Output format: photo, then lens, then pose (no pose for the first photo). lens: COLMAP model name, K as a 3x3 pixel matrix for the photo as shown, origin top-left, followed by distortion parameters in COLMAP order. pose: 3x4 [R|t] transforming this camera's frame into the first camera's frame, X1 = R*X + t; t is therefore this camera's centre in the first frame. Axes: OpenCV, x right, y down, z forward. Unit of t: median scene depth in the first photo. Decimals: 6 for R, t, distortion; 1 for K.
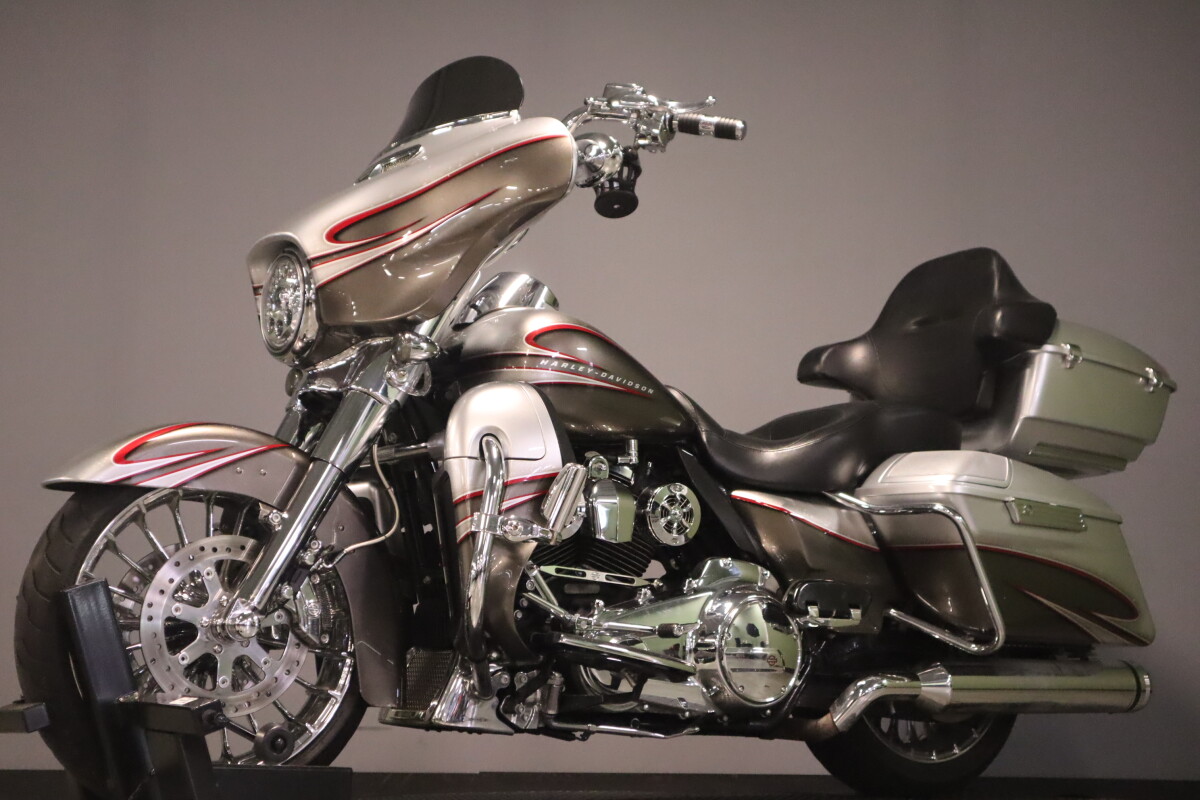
lens RADIAL K [[1830.2, 0, 600.4], [0, 1830.2, 397.7], [0, 0, 1]] dist [0.049868, 0.000000]
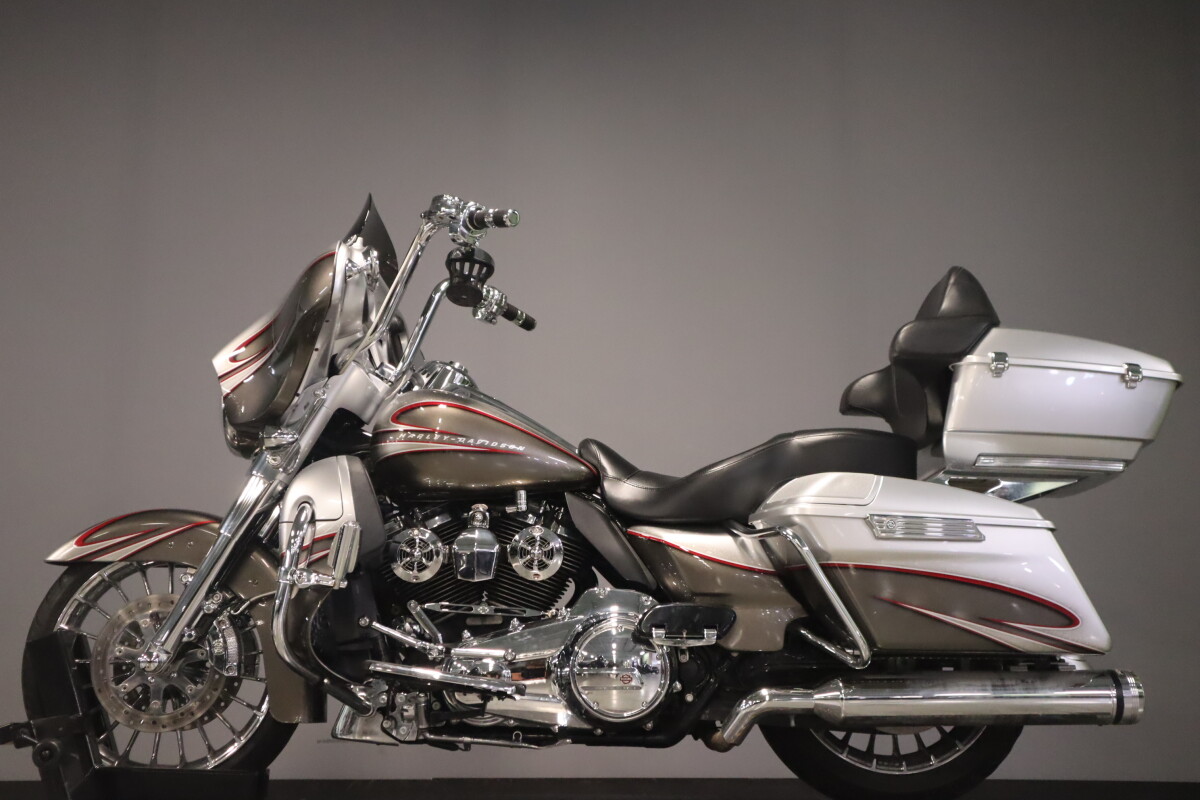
lens RADIAL K [[1571.1, 0, 600.5], [0, 1571.1, 400.3], [0, 0, 1]] dist [0.022577, 0.000000]
pose [[0.836766, -0.114844, -0.535382, 0.617084], [0.096322, 0.993383, -0.062544, 0.034121], [0.539022, 0.000765, 0.842291, 0.191409]]
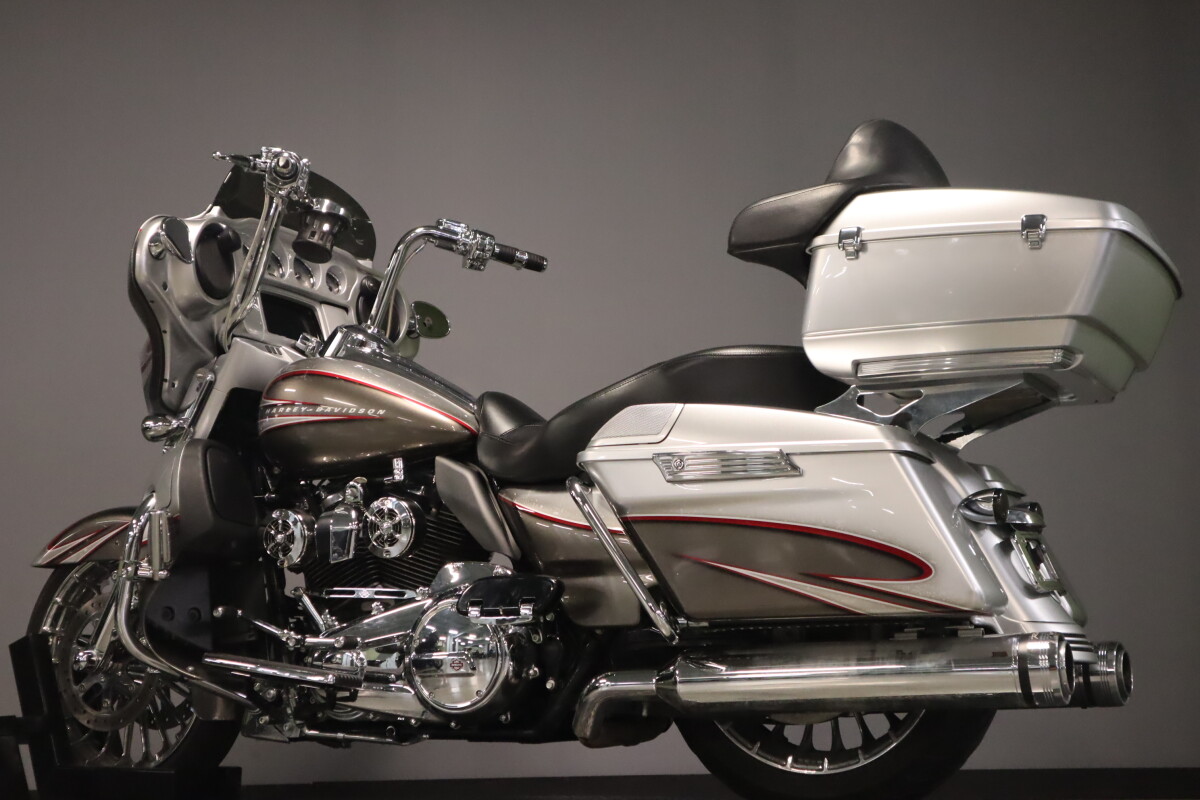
lens RADIAL K [[1752.1, 0, 600.7], [0, 1752.1, 398.6], [0, 0, 1]] dist [0.024714, 0.000000]
pose [[0.459823, -0.173929, -0.870811, 0.969705], [0.165124, 0.980275, -0.108601, 0.120082], [0.872523, -0.093854, 0.479473, 0.643004]]
